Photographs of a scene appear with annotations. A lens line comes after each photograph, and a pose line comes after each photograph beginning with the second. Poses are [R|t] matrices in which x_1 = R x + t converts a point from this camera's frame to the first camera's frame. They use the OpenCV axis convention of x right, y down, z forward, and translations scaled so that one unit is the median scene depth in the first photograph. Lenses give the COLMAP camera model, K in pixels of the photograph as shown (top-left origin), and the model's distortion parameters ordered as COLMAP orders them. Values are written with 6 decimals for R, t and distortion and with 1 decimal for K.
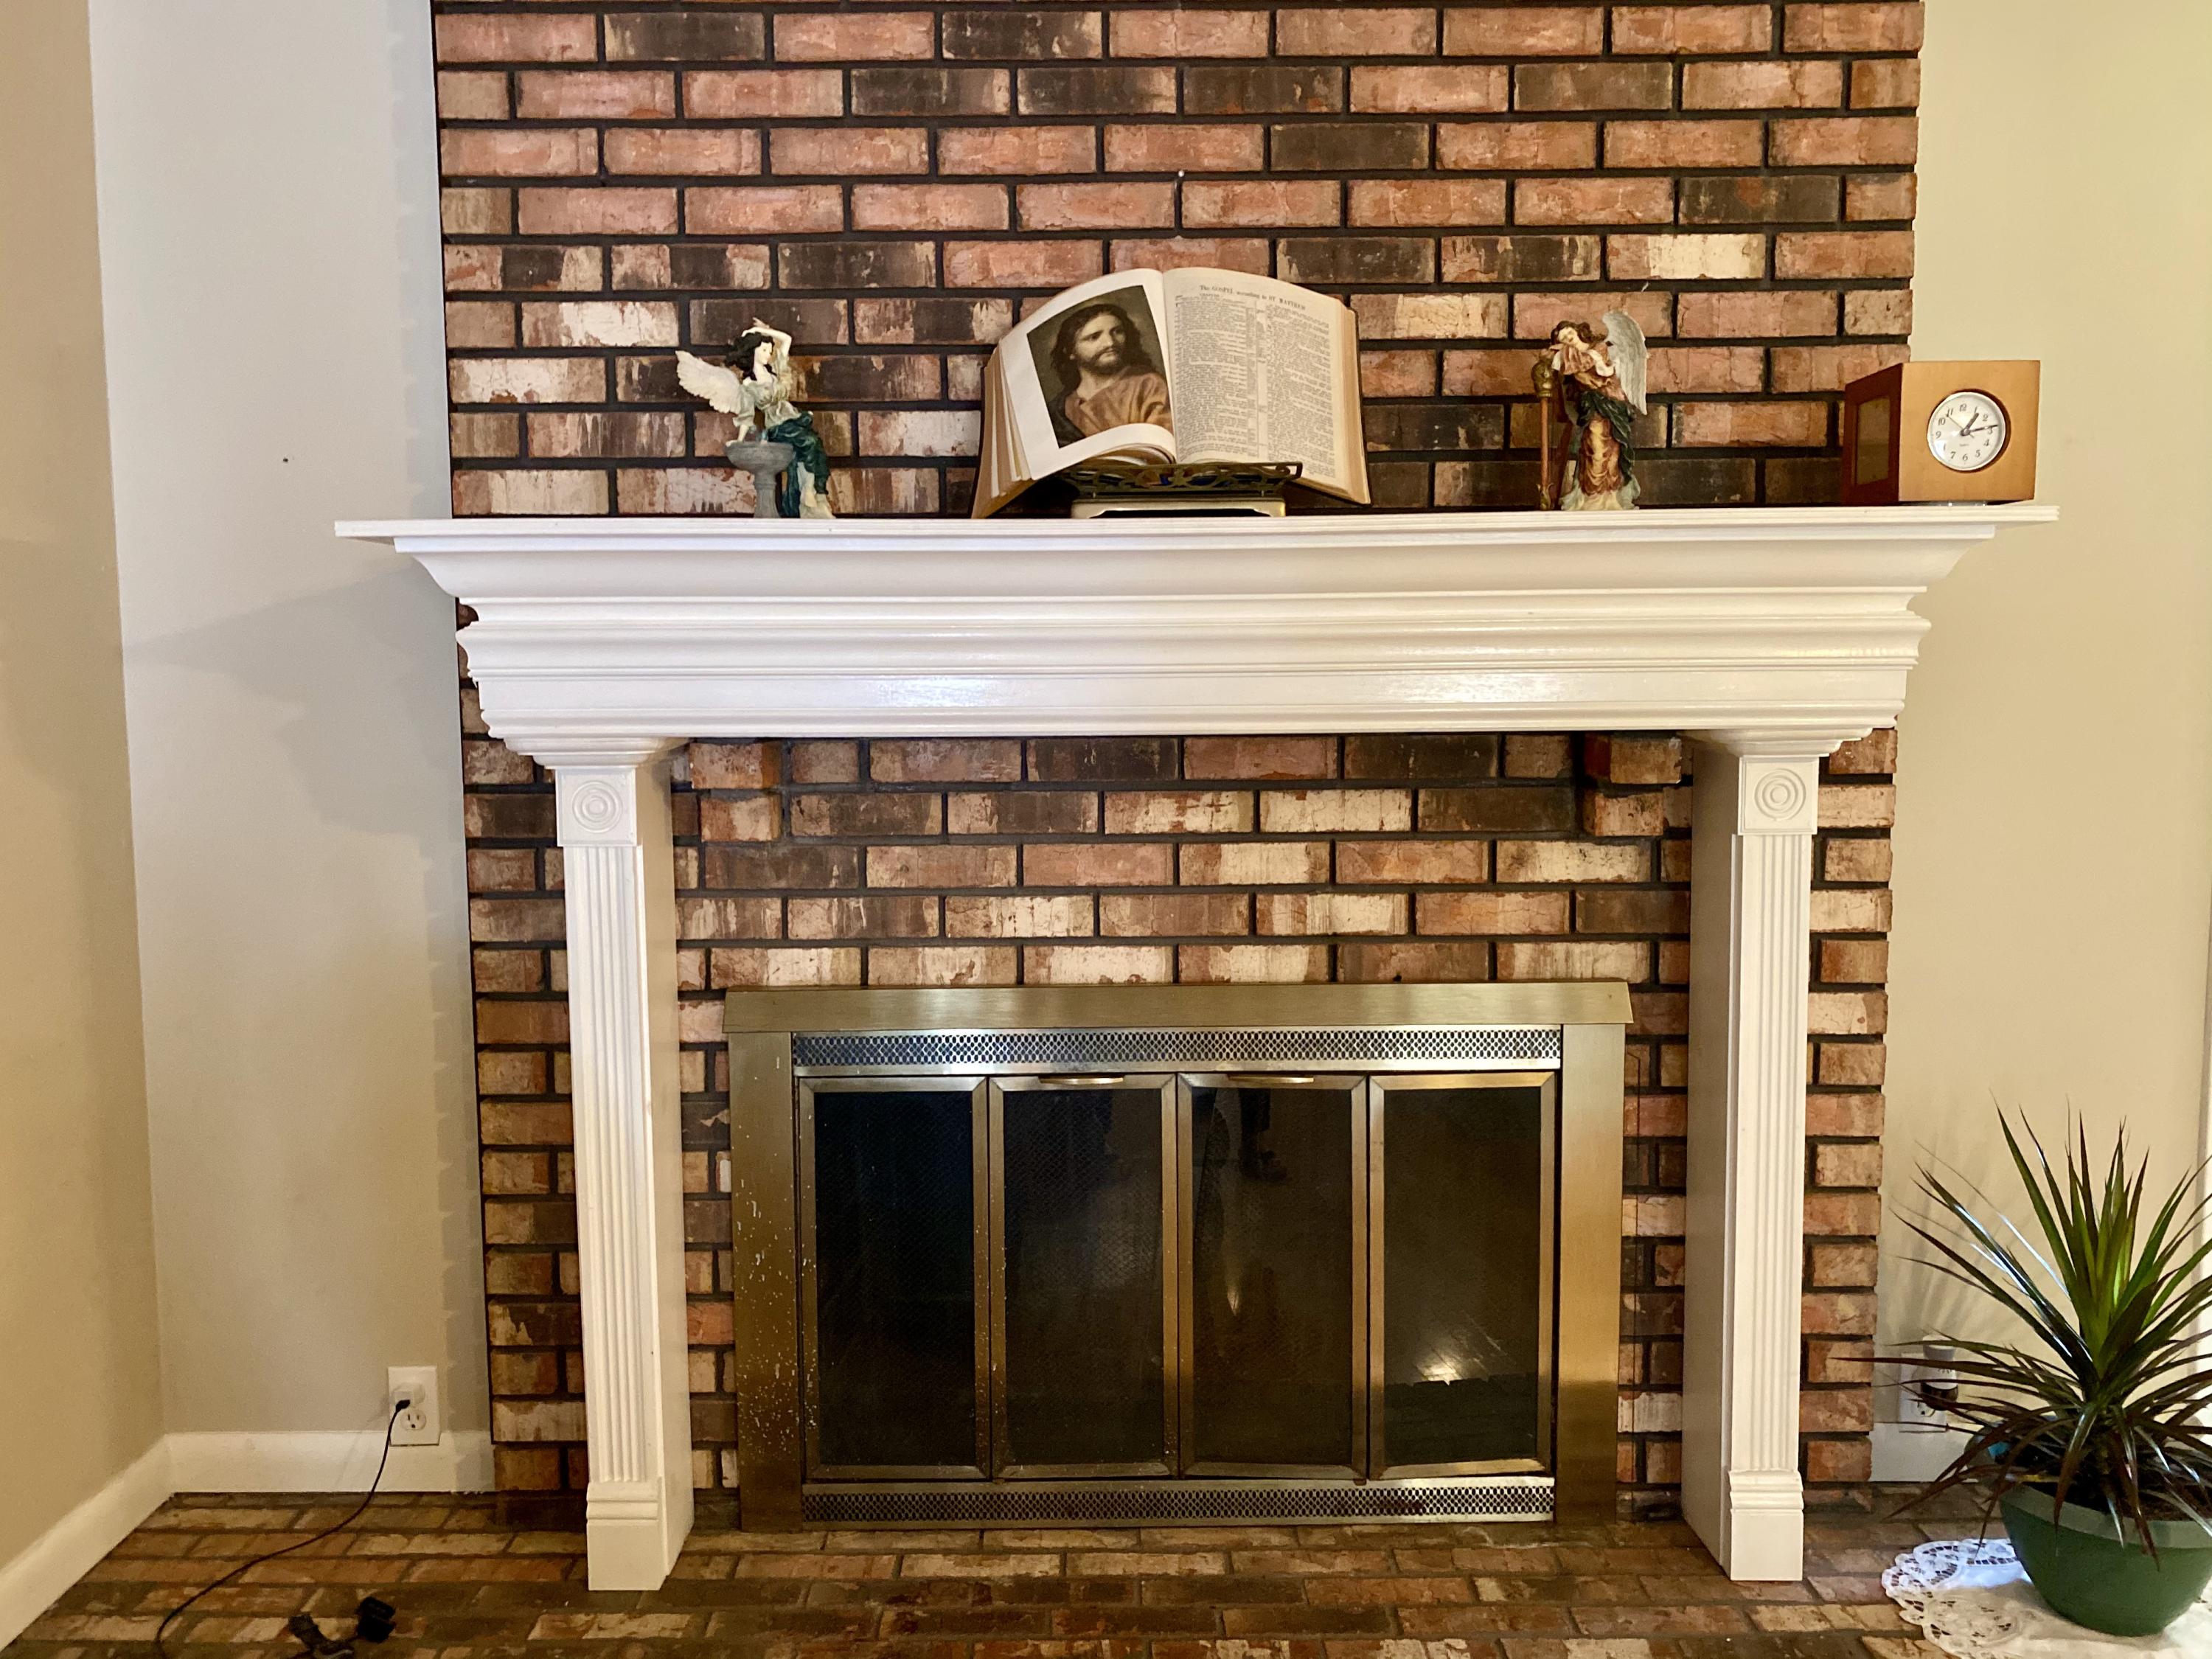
lens RADIAL K [[1691.6, 0, 1100.2], [0, 1691.6, 815.3], [0, 0, 1]] dist [0.089800, -0.142103]
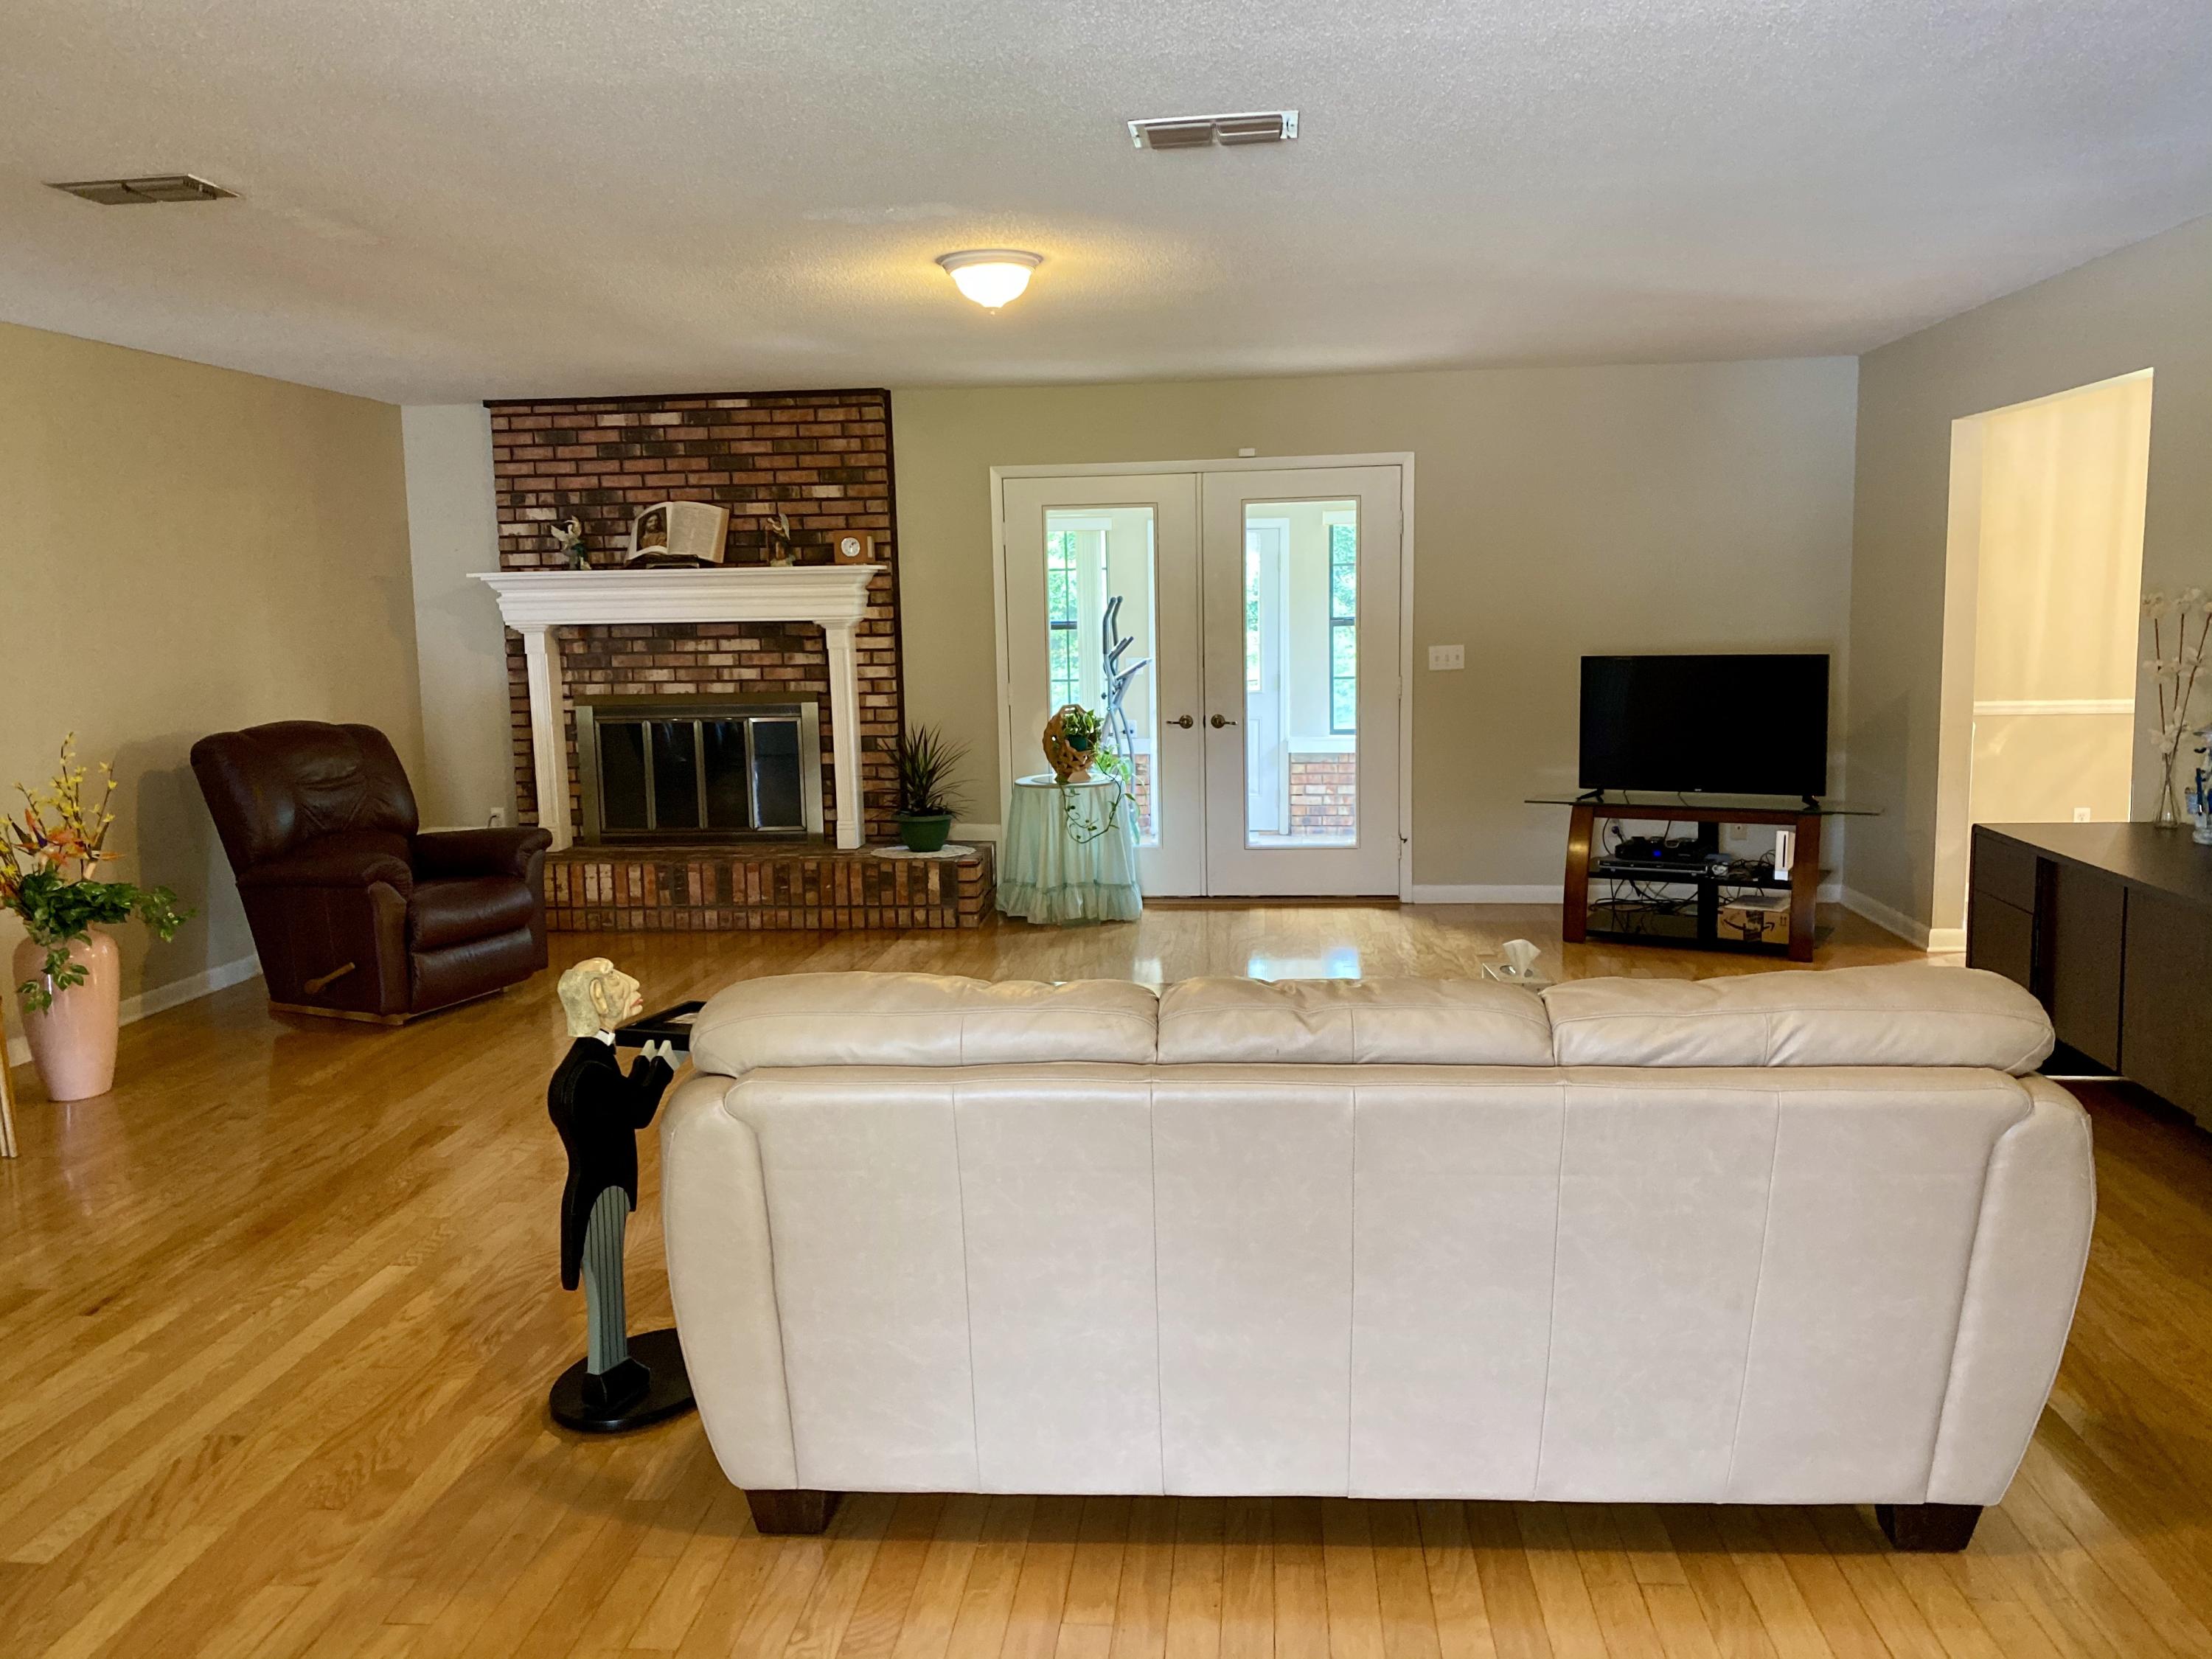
lens RADIAL K [[1691.6, 0, 1100.2], [0, 1691.6, 815.3], [0, 0, 1]] dist [0.089800, -0.142103]
pose [[0.994685, -0.001083, -0.102959, 1.310743], [0.005910, 0.998897, 0.046590, 0.201416], [0.102795, -0.046951, 0.993594, -2.597799]]
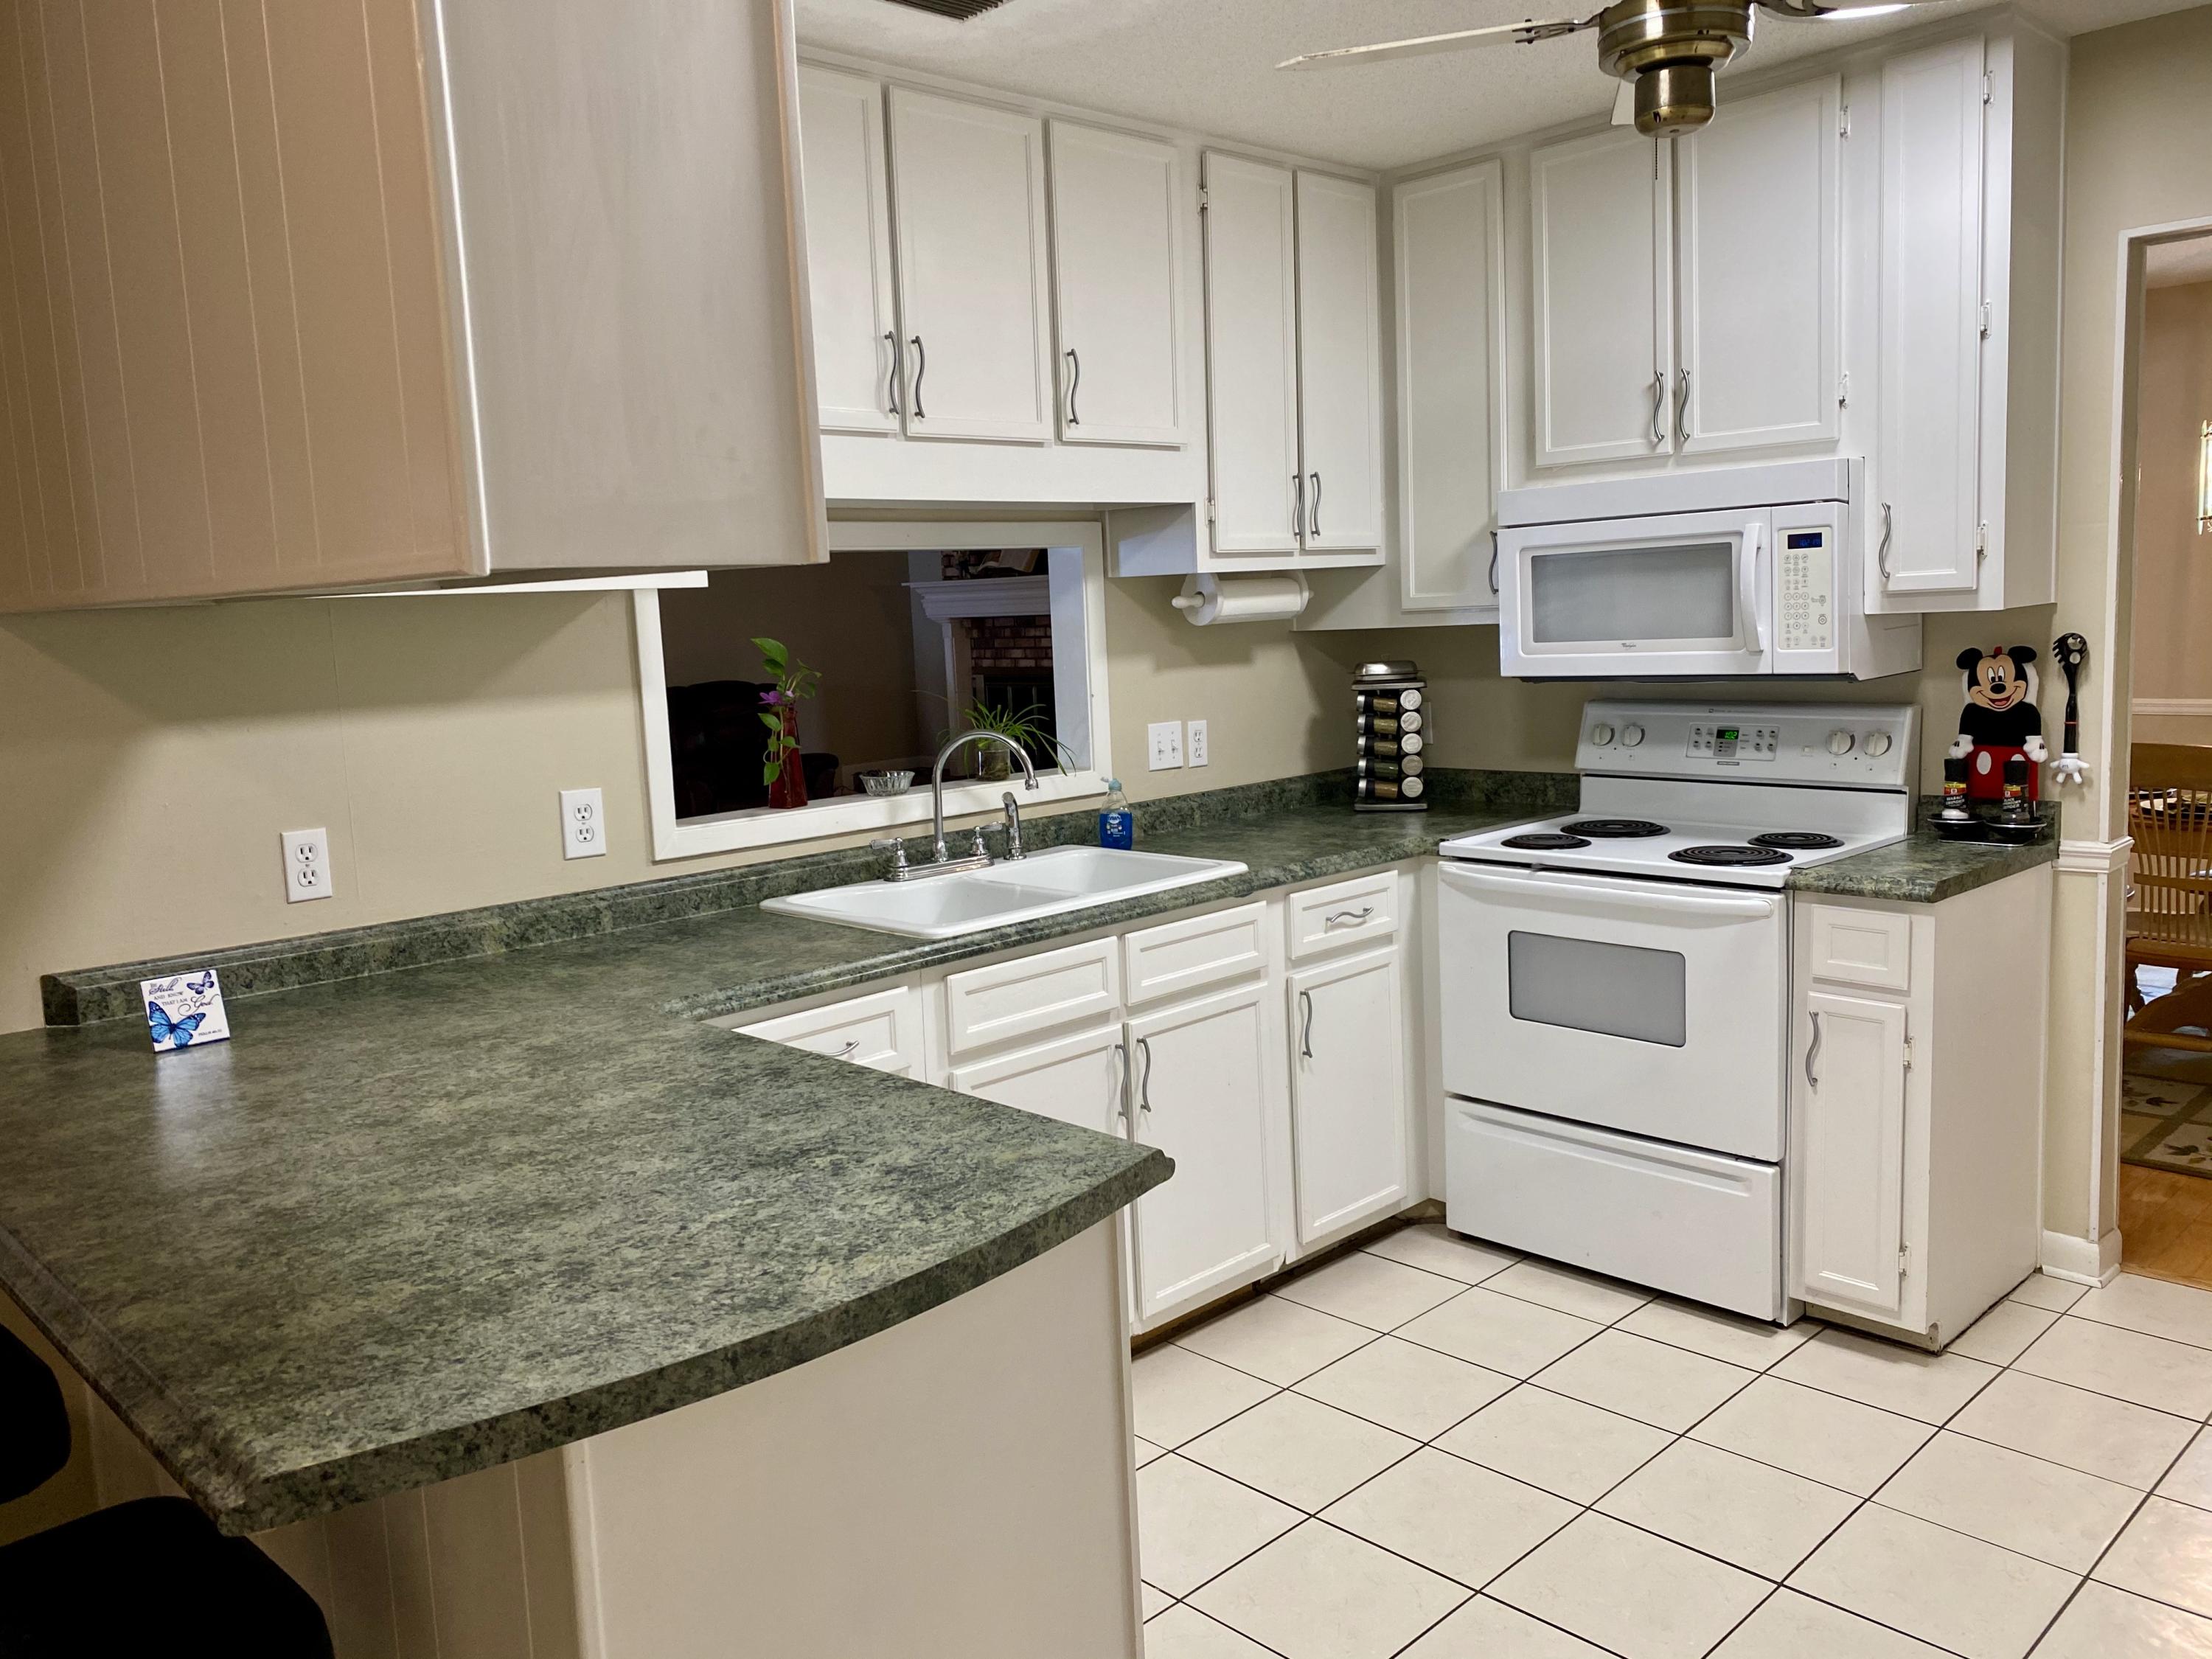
lens RADIAL K [[1691.6, 0, 1100.2], [0, 1691.6, 815.3], [0, 0, 1]] dist [0.089800, -0.142103]
pose [[0.678059, 0.071713, -0.731500, 3.929471], [-0.024483, 0.996880, 0.075035, 0.160157], [0.734599, -0.032969, 0.677700, -2.283789]]
